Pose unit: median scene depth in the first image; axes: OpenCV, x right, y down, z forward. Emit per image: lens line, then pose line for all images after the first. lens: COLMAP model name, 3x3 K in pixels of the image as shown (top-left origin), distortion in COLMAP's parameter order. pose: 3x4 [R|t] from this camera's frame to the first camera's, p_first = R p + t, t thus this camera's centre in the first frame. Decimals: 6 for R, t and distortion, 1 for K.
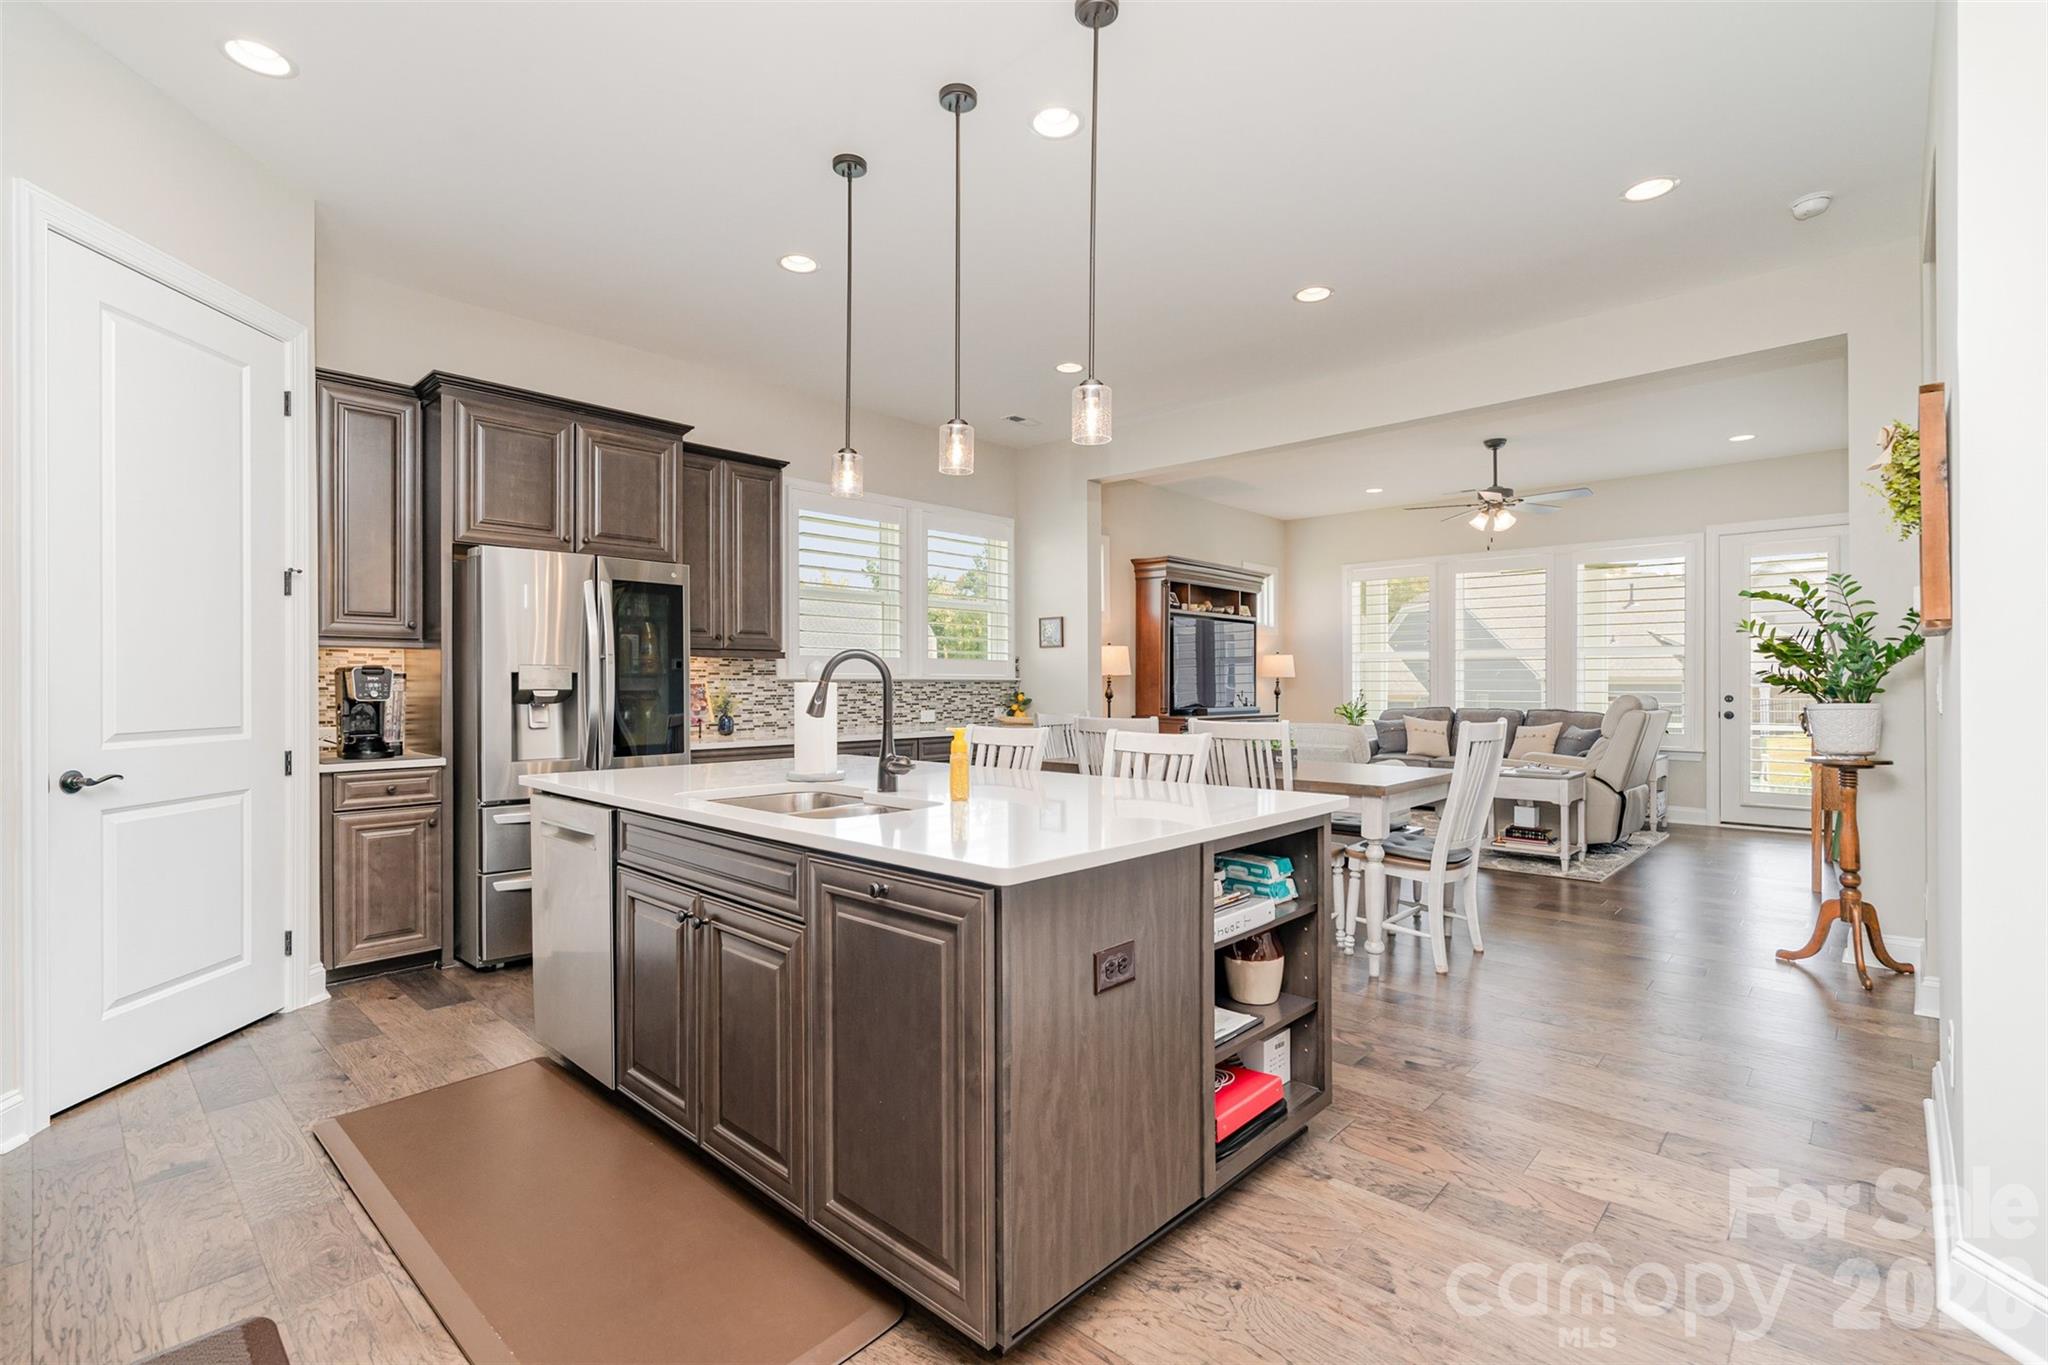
lens RADIAL K [[930.0, 0, 1032.8], [0, 930.0, 682.0], [0, 0, 1]] dist [0.002117, 0.000438]
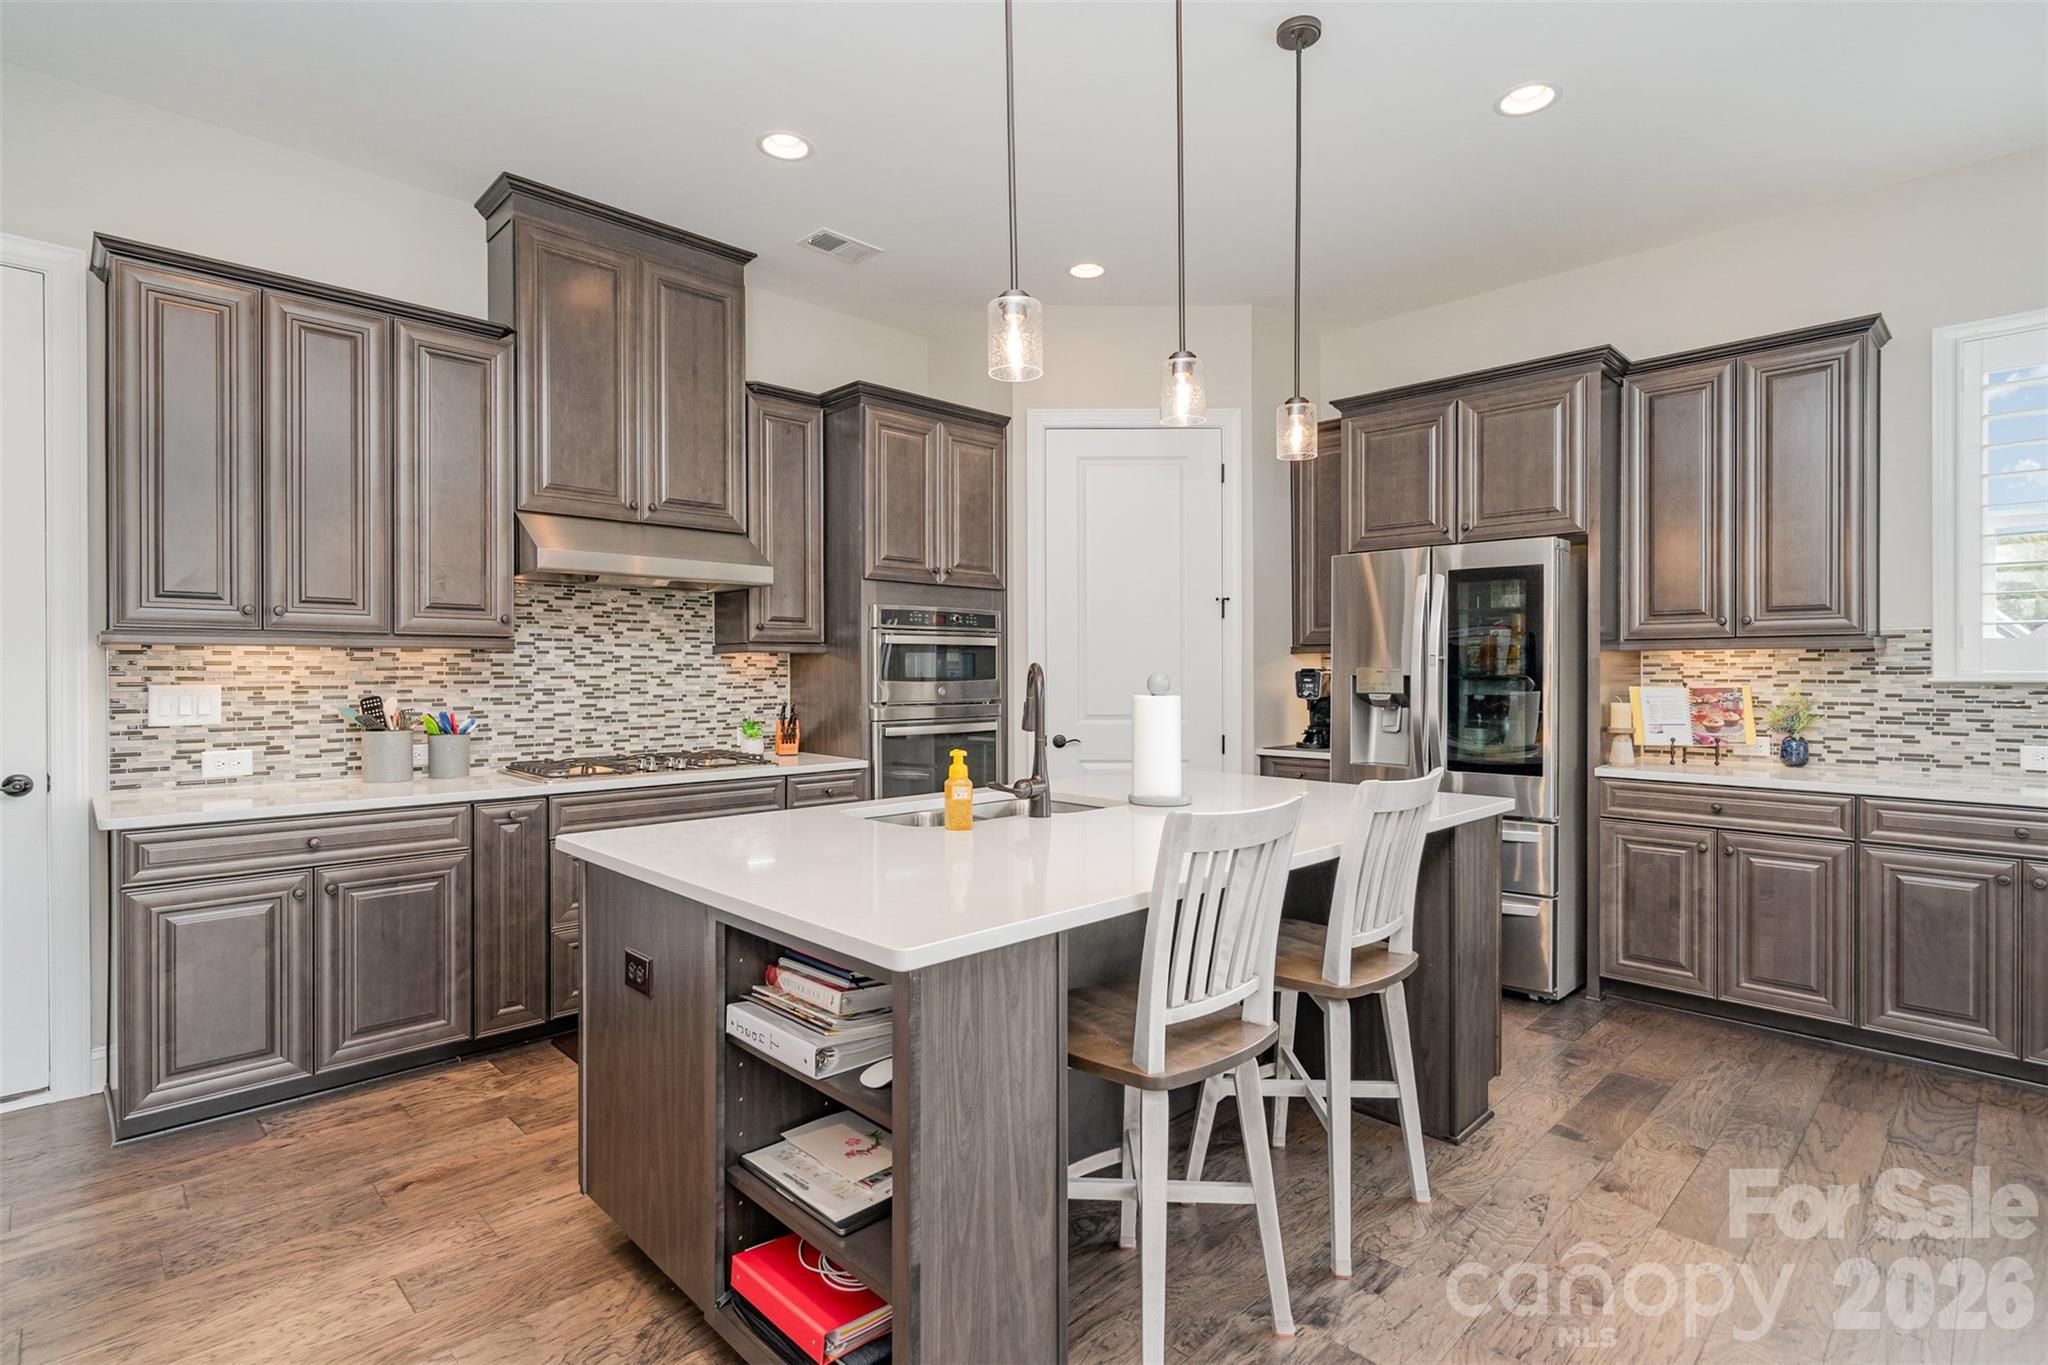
lens RADIAL K [[993.8, 0, 1028.3], [0, 993.8, 671.0], [0, 0, 1]] dist [-0.001659, 0.001197]
pose [[-0.049484, 0.003136, -0.998770, 0.310430], [0.003218, 0.999990, 0.002980, -0.010974], [0.998770, -0.003067, -0.049493, 0.387291]]
